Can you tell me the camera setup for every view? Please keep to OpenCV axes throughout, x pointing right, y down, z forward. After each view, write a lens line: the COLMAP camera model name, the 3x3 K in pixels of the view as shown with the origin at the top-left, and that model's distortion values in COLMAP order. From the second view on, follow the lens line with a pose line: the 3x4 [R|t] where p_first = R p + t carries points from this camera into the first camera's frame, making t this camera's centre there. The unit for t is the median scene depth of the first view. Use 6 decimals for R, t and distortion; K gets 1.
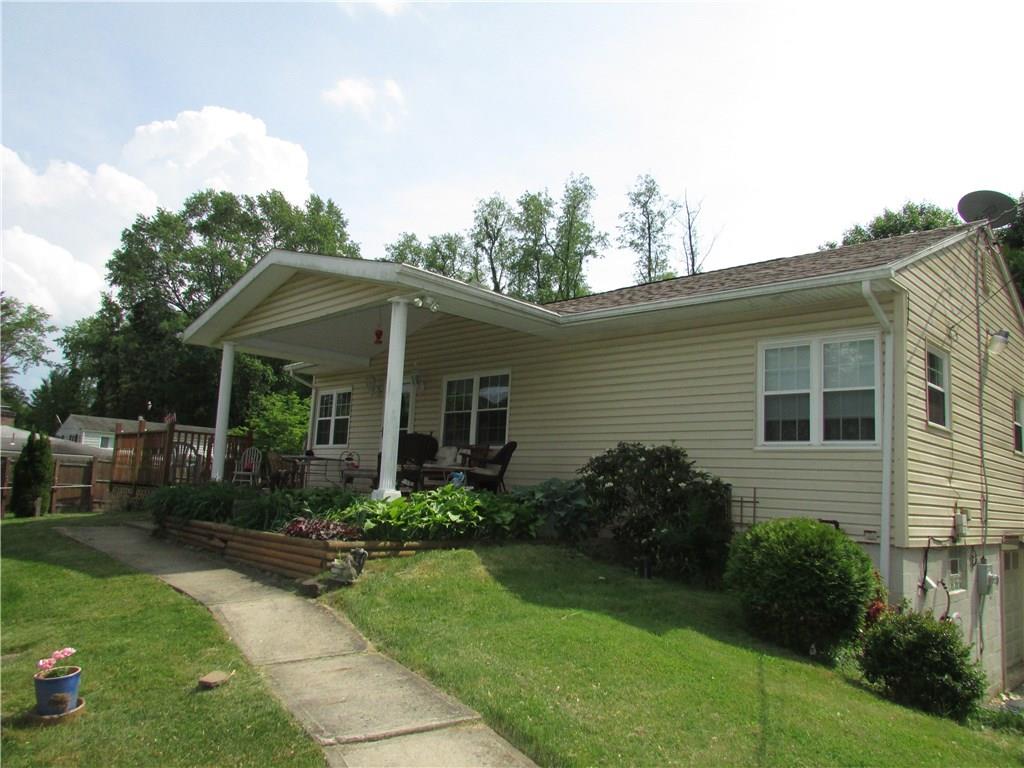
lens RADIAL K [[730.9, 0, 513.1], [0, 730.9, 380.1], [0, 0, 1]] dist [-0.027592, 0.004344]
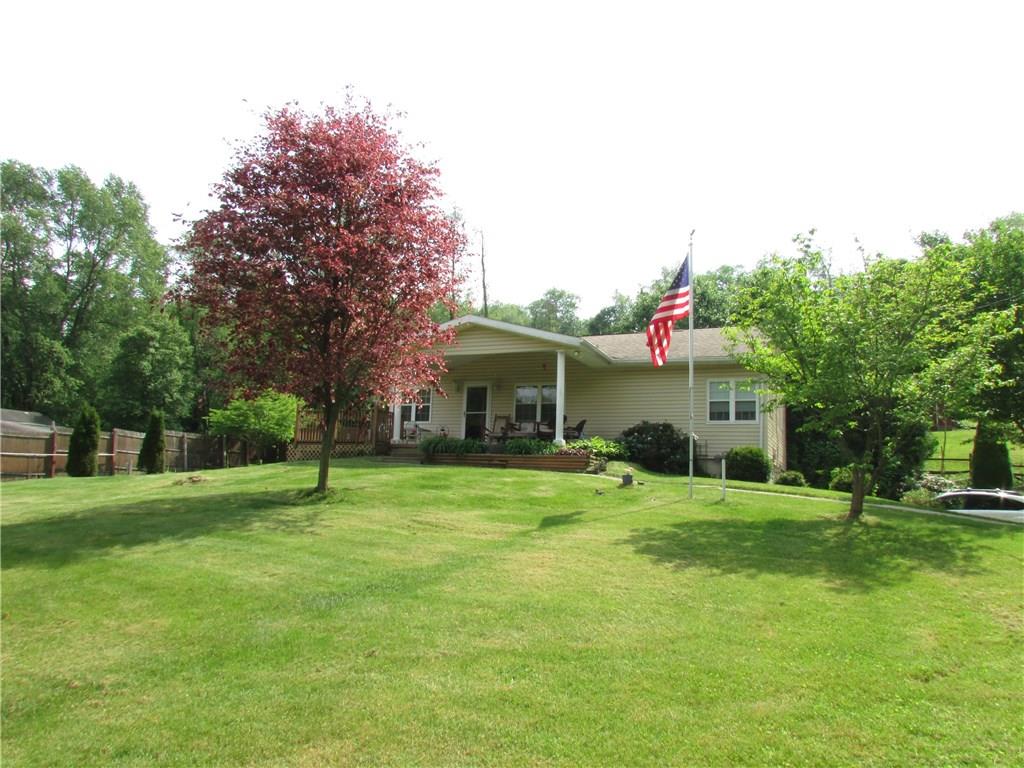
lens RADIAL K [[730.9, 0, 513.1], [0, 730.9, 380.1], [0, 0, 1]] dist [-0.027592, 0.004344]
pose [[0.930164, 0.041410, 0.364802, -1.006198], [-0.044290, 0.999019, -0.000473, -0.017246], [-0.364463, -0.015717, 0.931085, -0.888179]]
